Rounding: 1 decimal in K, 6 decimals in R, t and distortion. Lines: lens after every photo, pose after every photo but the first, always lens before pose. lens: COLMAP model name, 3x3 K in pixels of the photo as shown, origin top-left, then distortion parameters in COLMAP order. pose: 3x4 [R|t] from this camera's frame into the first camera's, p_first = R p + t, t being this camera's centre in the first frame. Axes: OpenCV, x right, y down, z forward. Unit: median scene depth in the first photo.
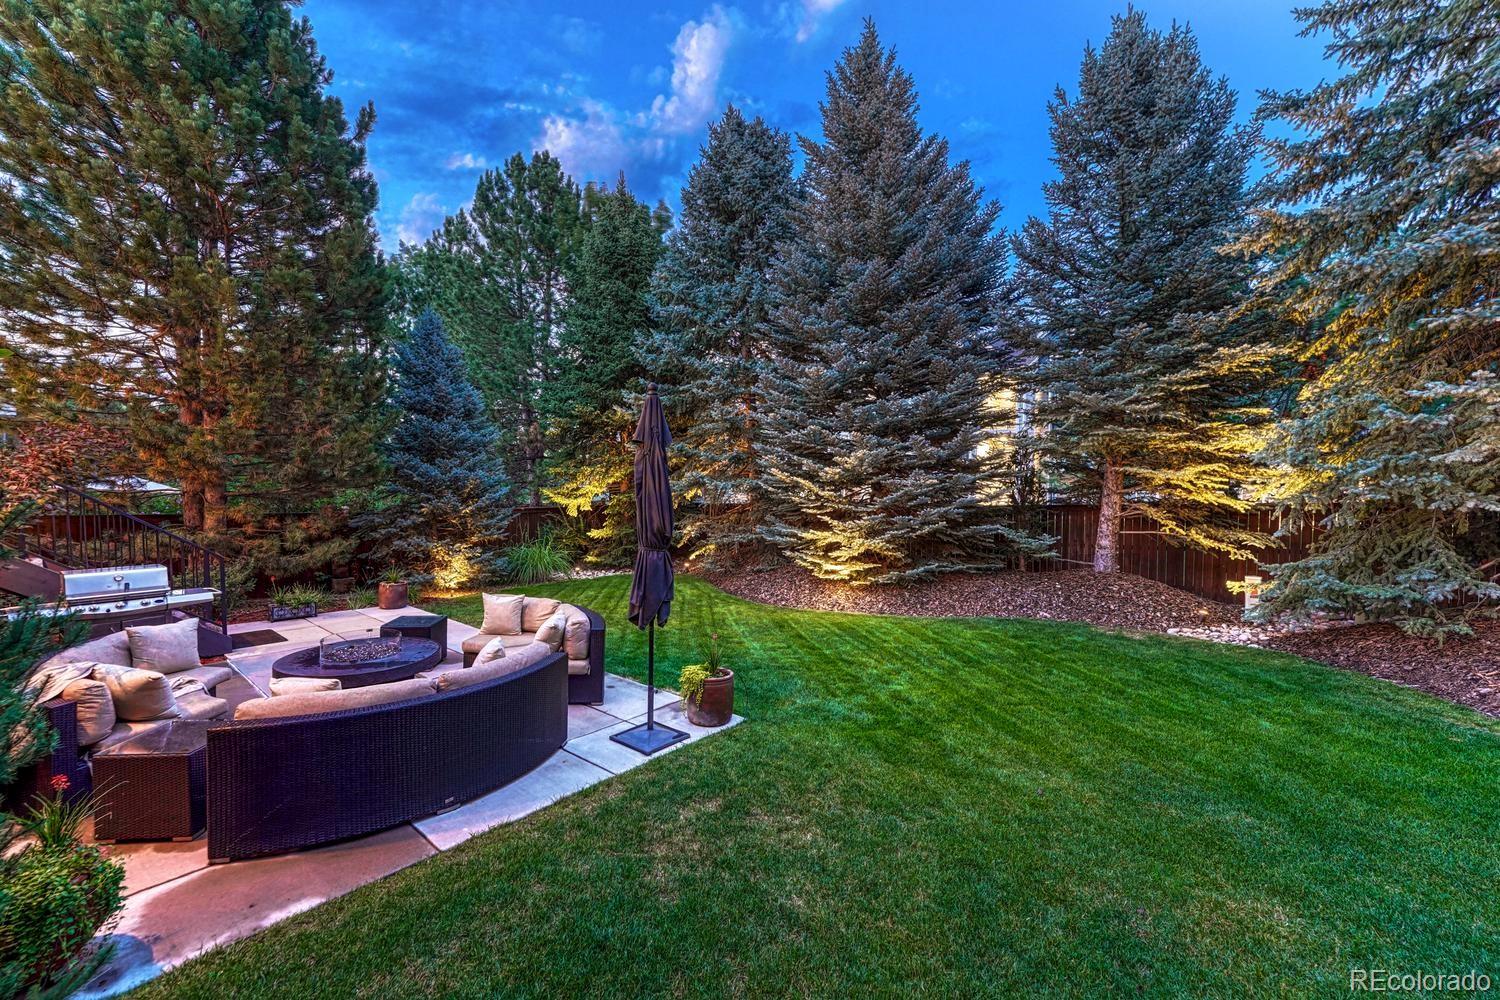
lens RADIAL K [[590.4, 0, 750.5], [0, 590.4, 515.3], [0, 0, 1]] dist [-0.001024, 0.000199]
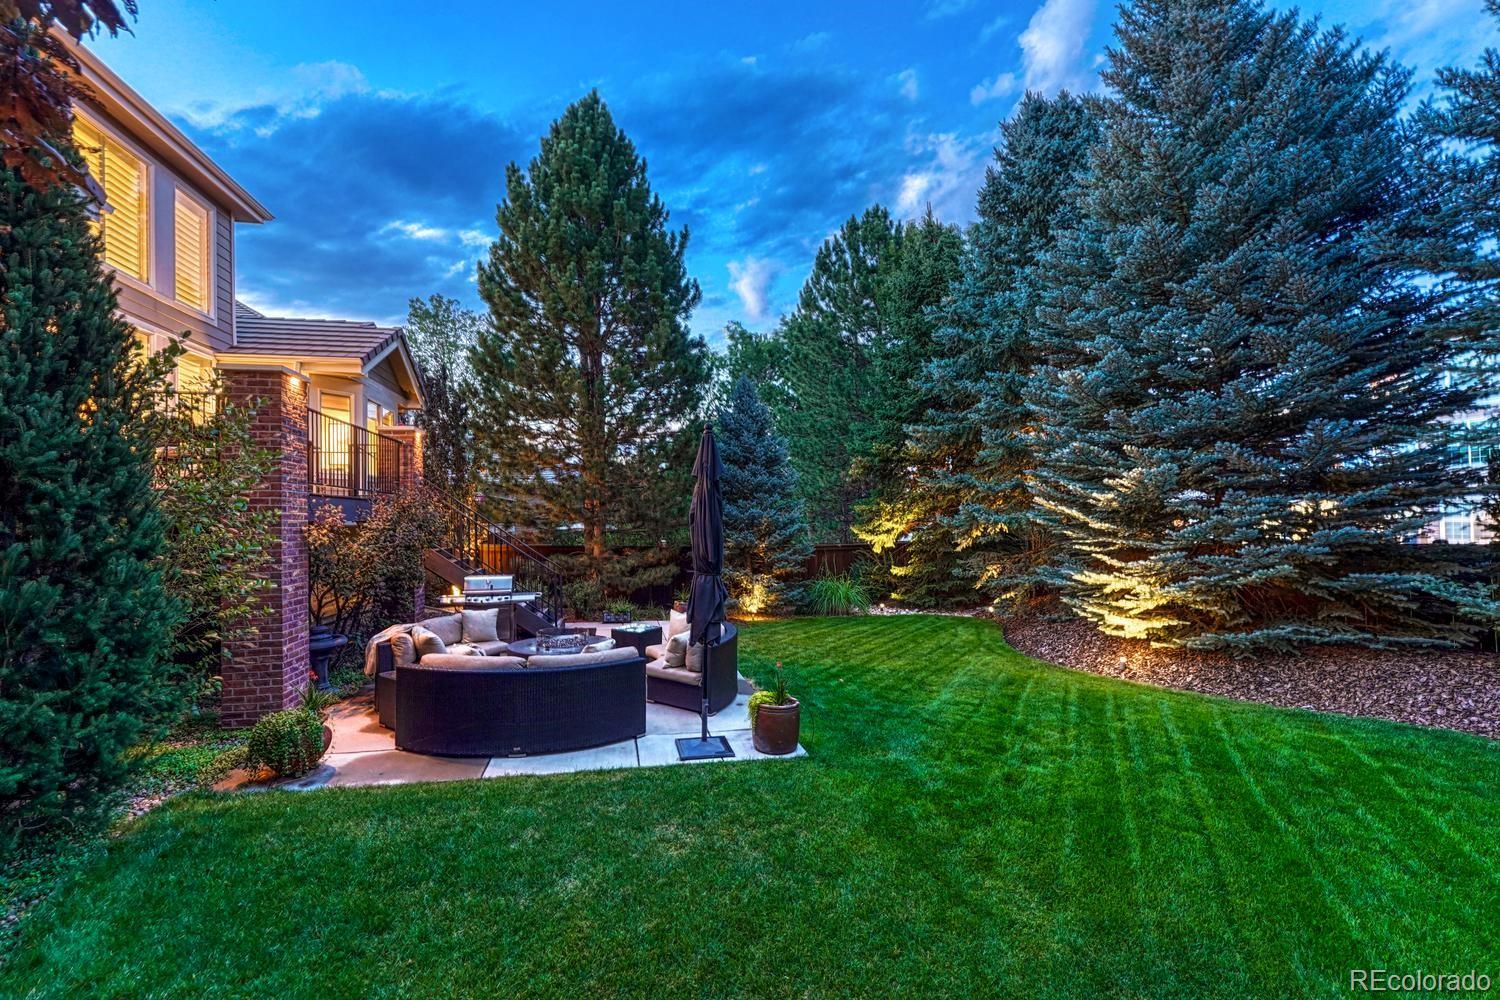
lens RADIAL K [[606.0, 0, 748.1], [0, 606.0, 529.5], [0, 0, 1]] dist [-0.001755, -0.000149]
pose [[0.786635, -0.008734, -0.617356, 0.269473], [-0.018622, 0.999109, -0.037863, 0.007704], [0.617137, 0.041281, 0.785772, 0.074990]]
